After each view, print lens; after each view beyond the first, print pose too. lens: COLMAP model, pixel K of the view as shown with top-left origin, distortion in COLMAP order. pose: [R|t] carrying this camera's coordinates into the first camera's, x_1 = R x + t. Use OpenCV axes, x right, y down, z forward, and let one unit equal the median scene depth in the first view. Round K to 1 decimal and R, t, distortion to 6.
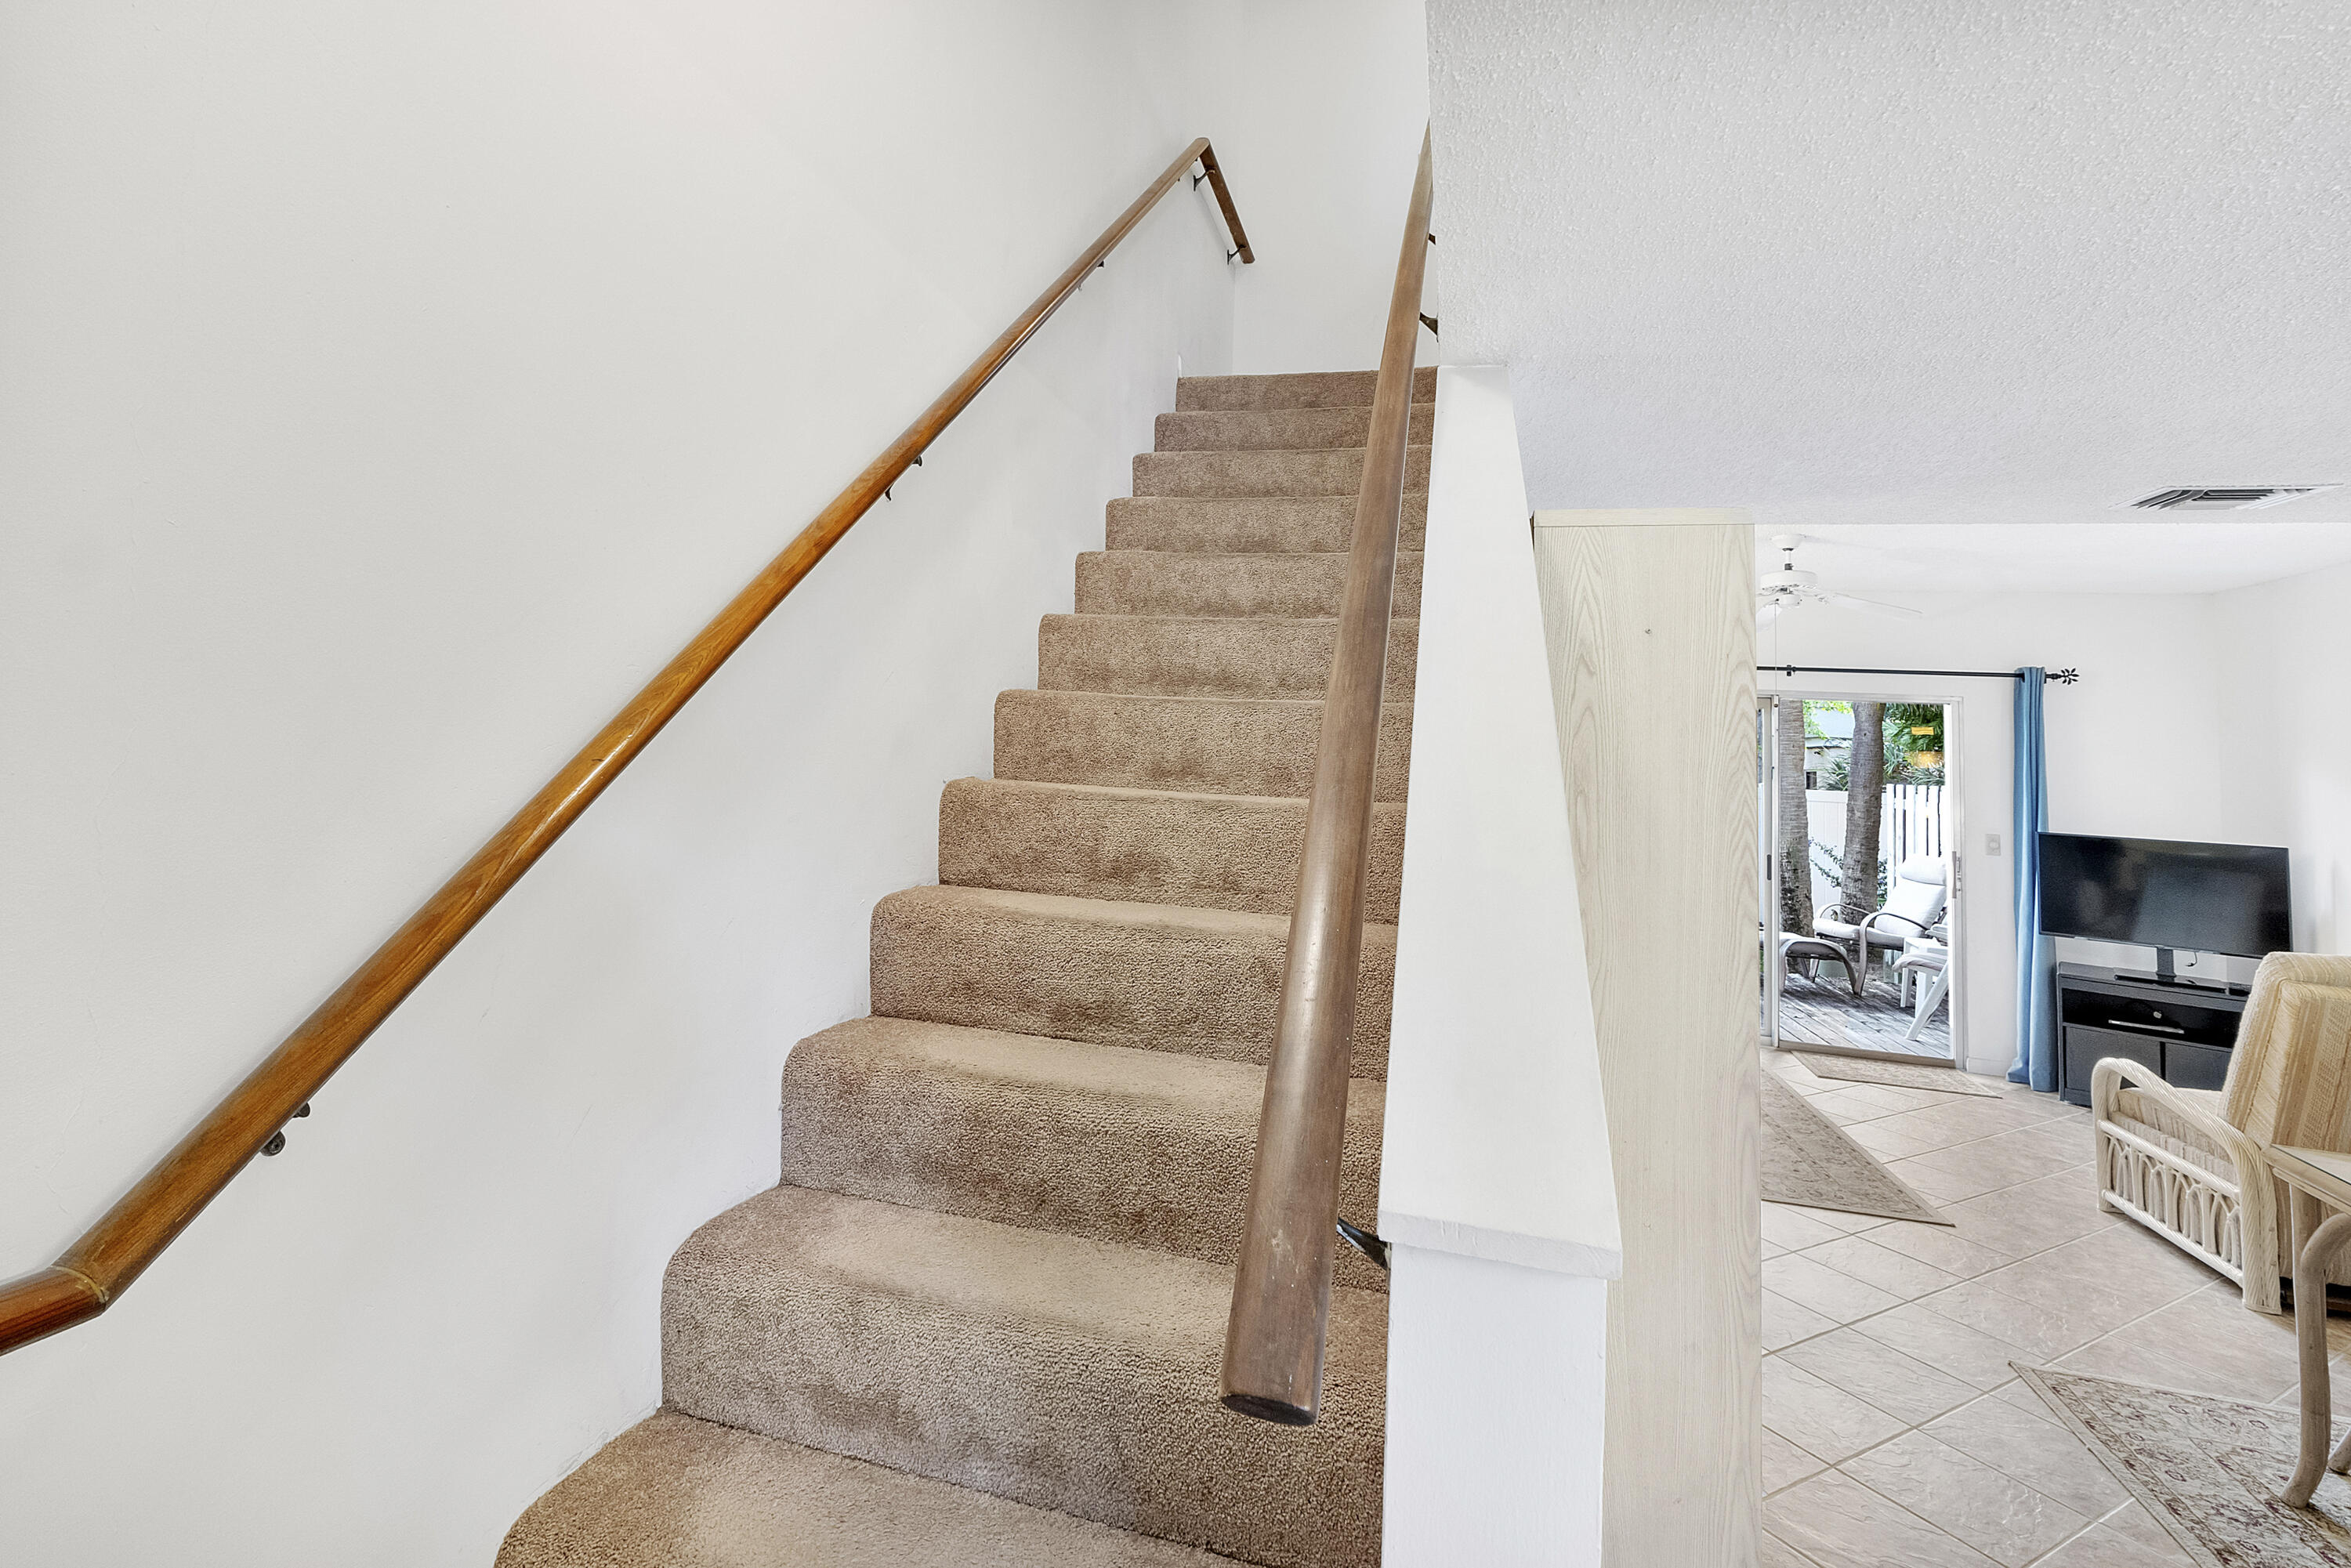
lens RADIAL K [[1063.6, 0, 1167.2], [0, 1063.6, 655.9], [0, 0, 1]] dist [-0.000768, -0.001098]
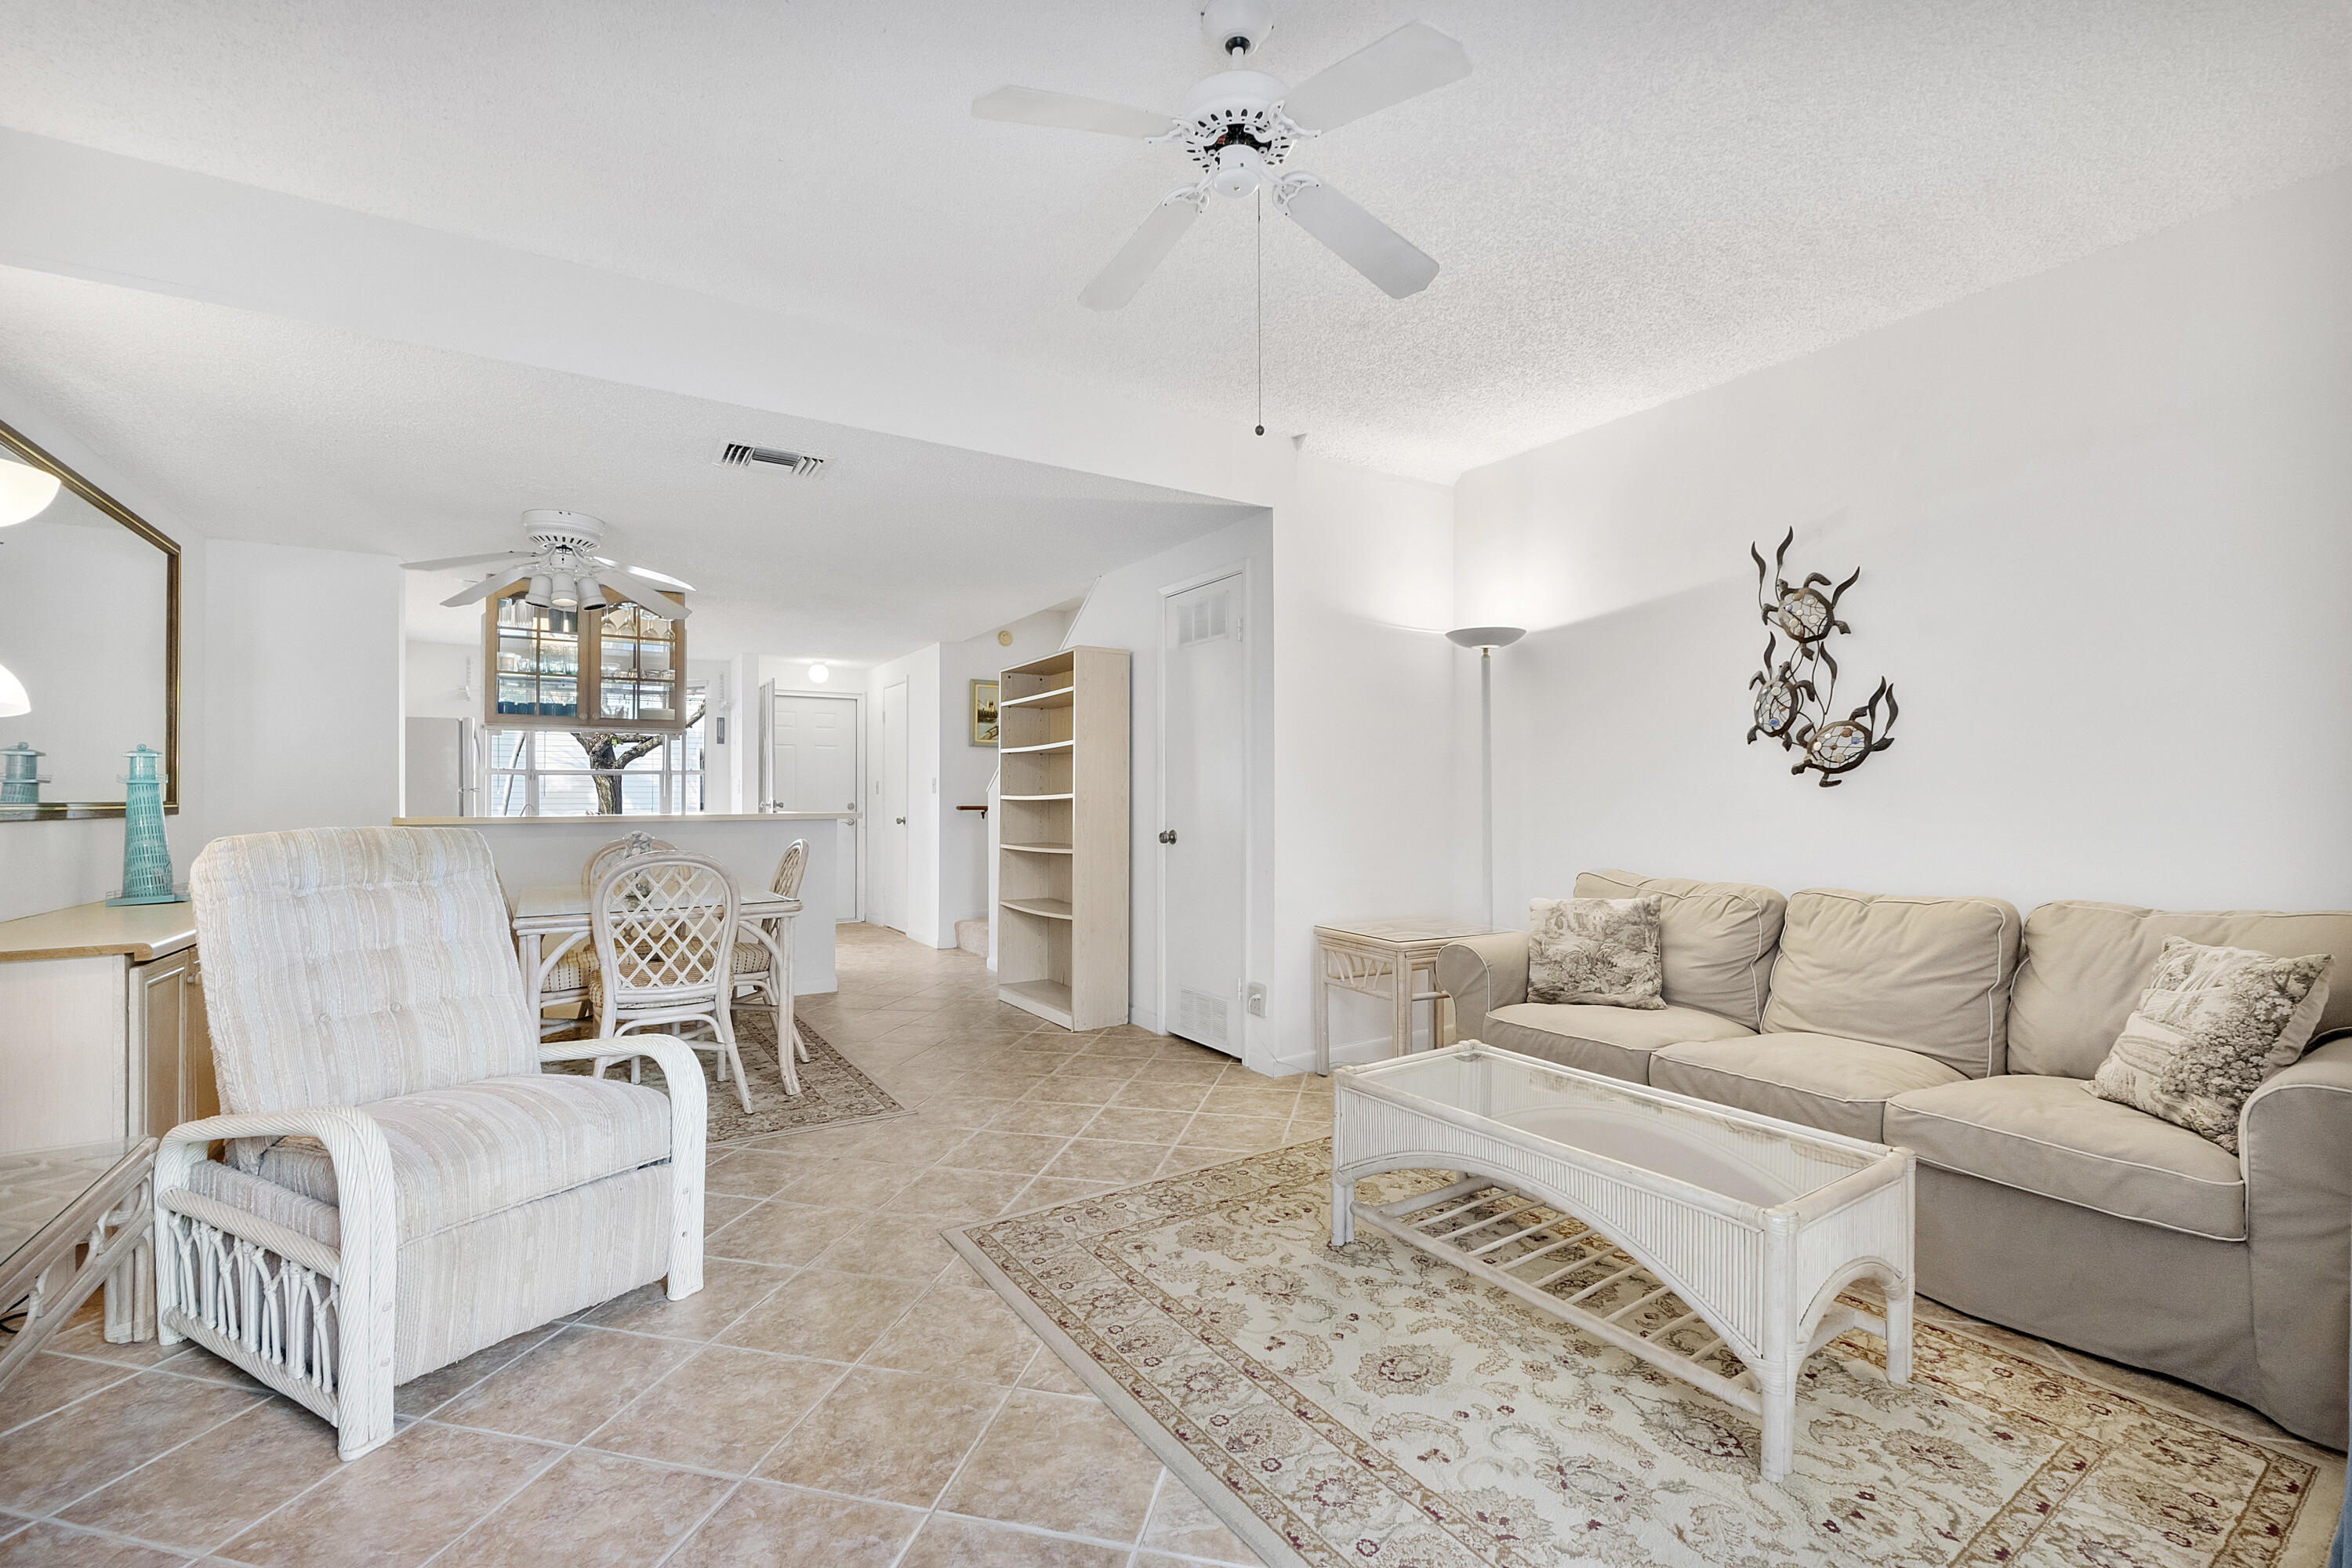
lens RADIAL K [[1006.0, 0, 1179.6], [0, 1006.0, 793.1], [0, 0, 1]] dist [-0.000162, -0.000164]
pose [[-0.675044, -0.054474, -0.735764, 0.791159], [0.039544, 0.993165, -0.109811, 0.210747], [0.736717, -0.103223, -0.668276, 1.106883]]
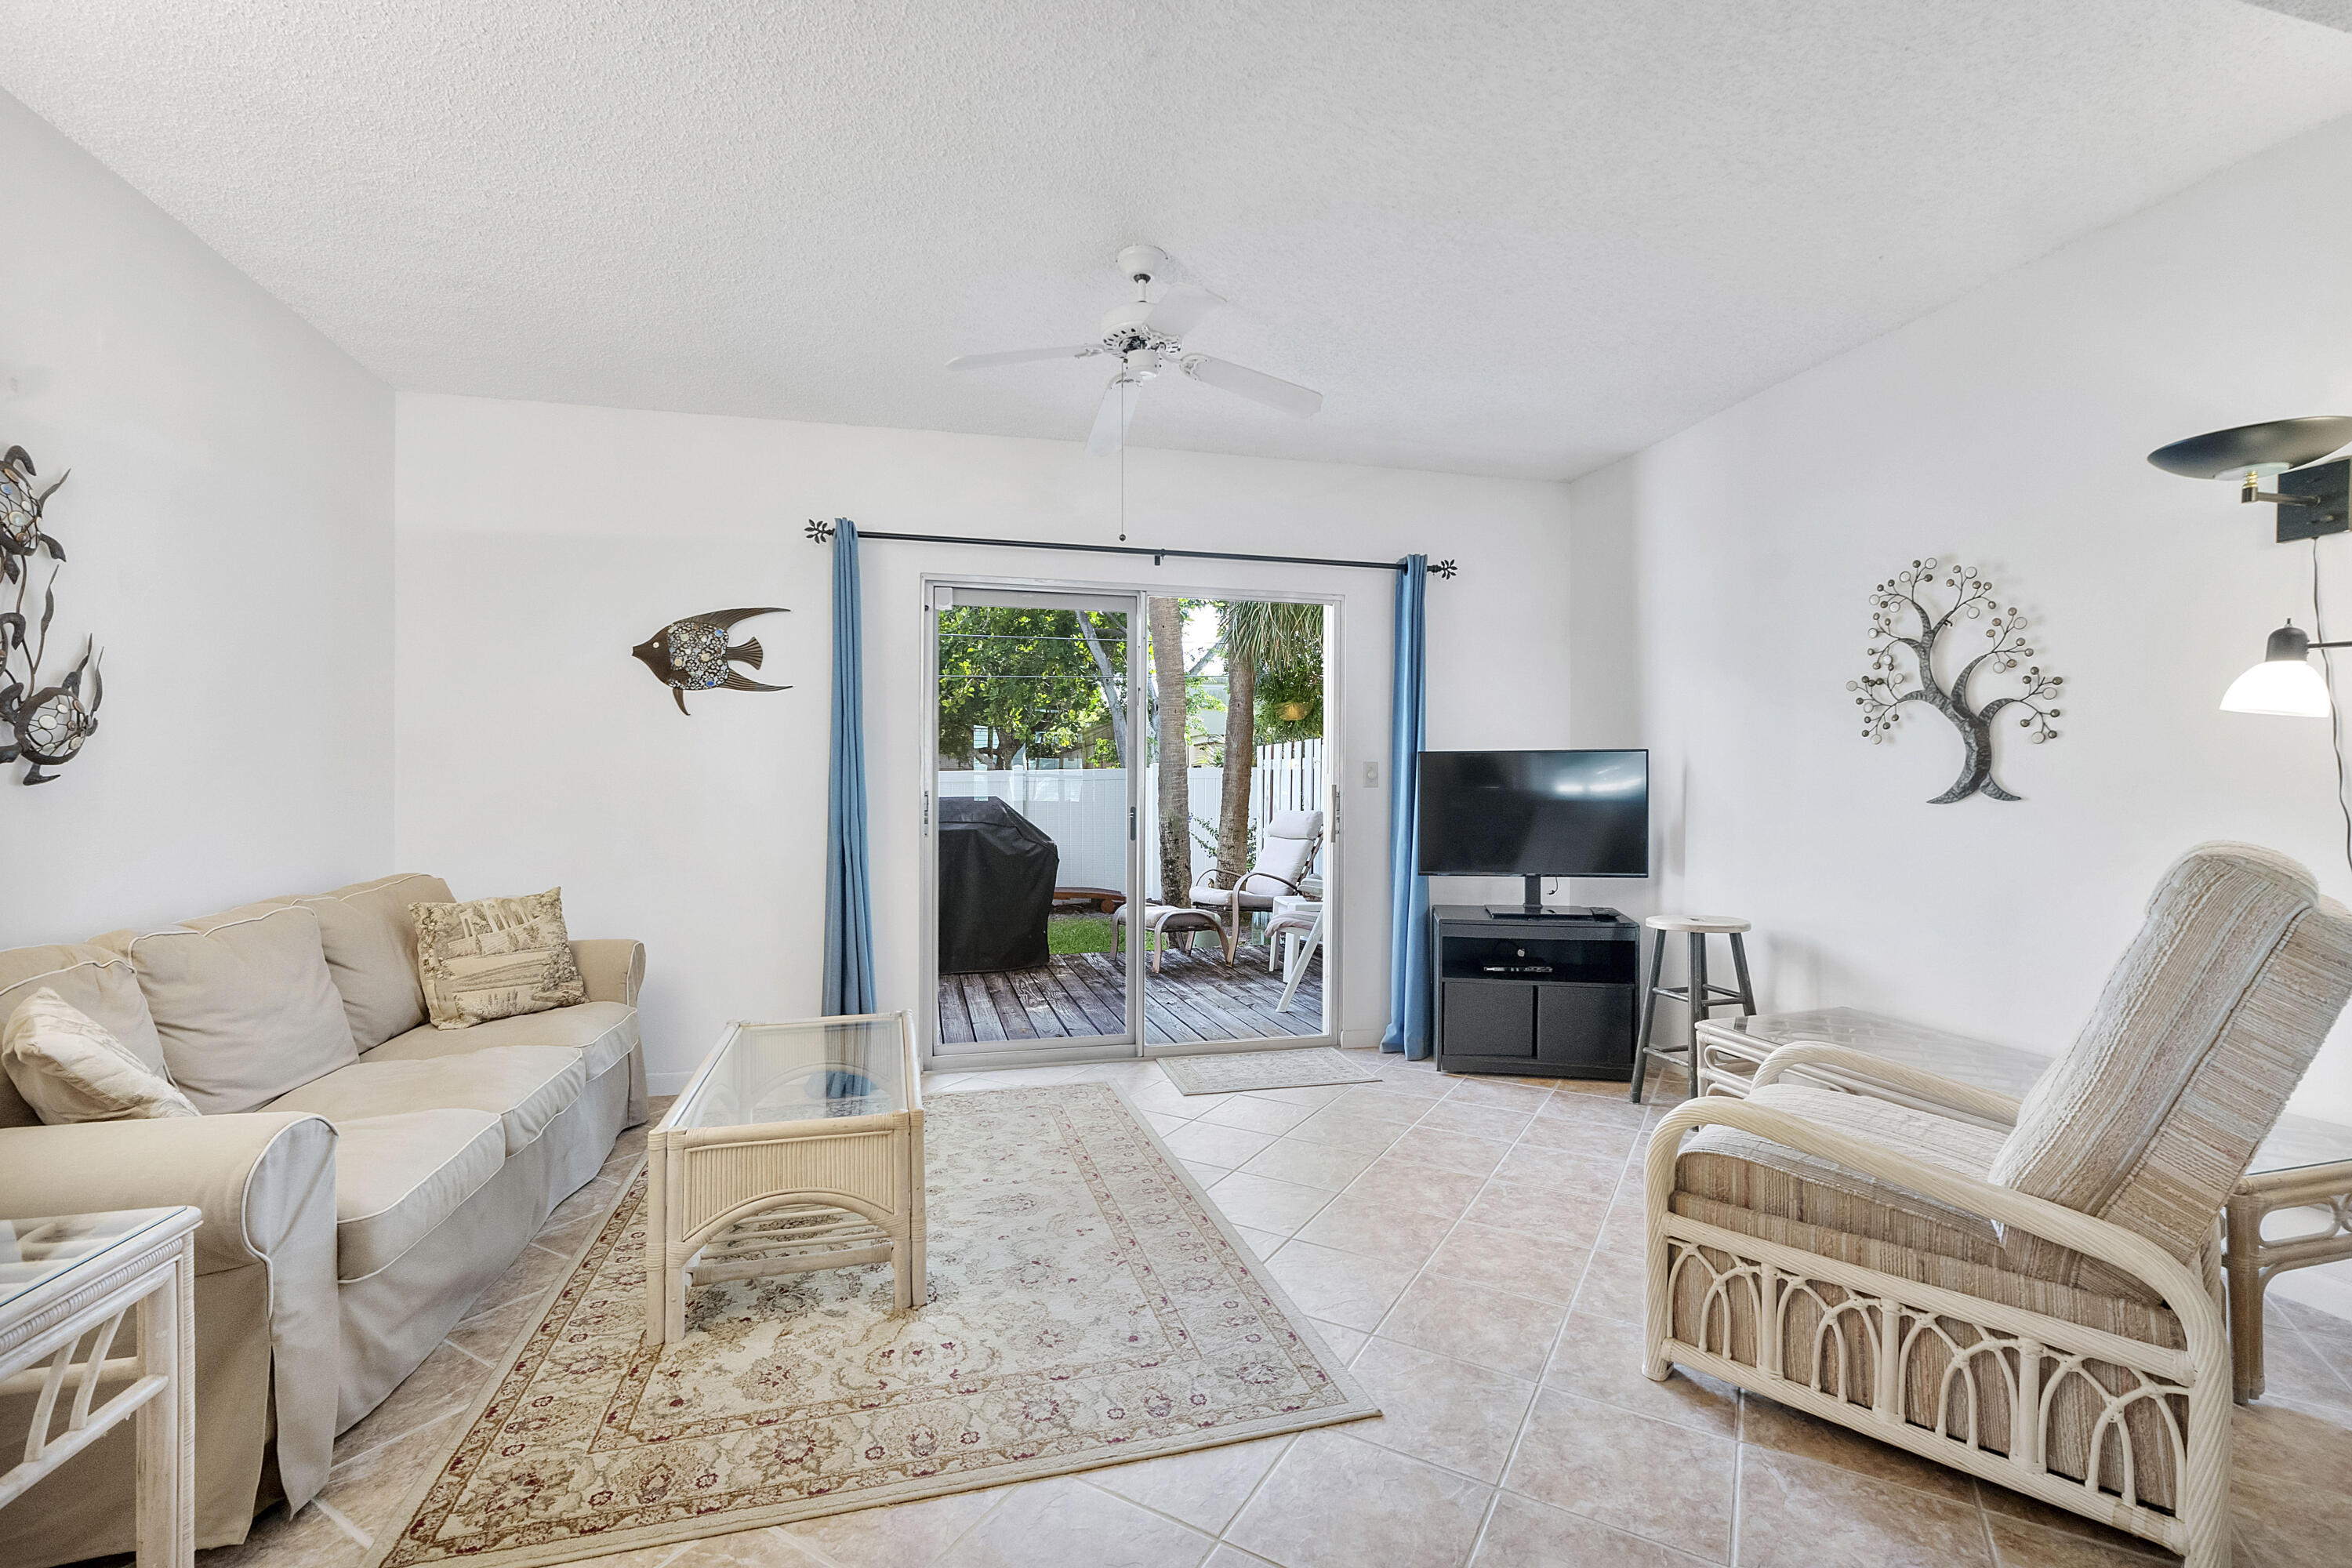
lens RADIAL K [[1006.0, 0, 1179.6], [0, 1006.0, 793.1], [0, 0, 1]] dist [-0.000162, -0.000164]
pose [[0.865514, -0.052417, 0.498135, 0.282831], [-0.002973, 0.993954, 0.109756, 0.116496], [-0.500877, -0.096476, 0.860125, 0.437148]]
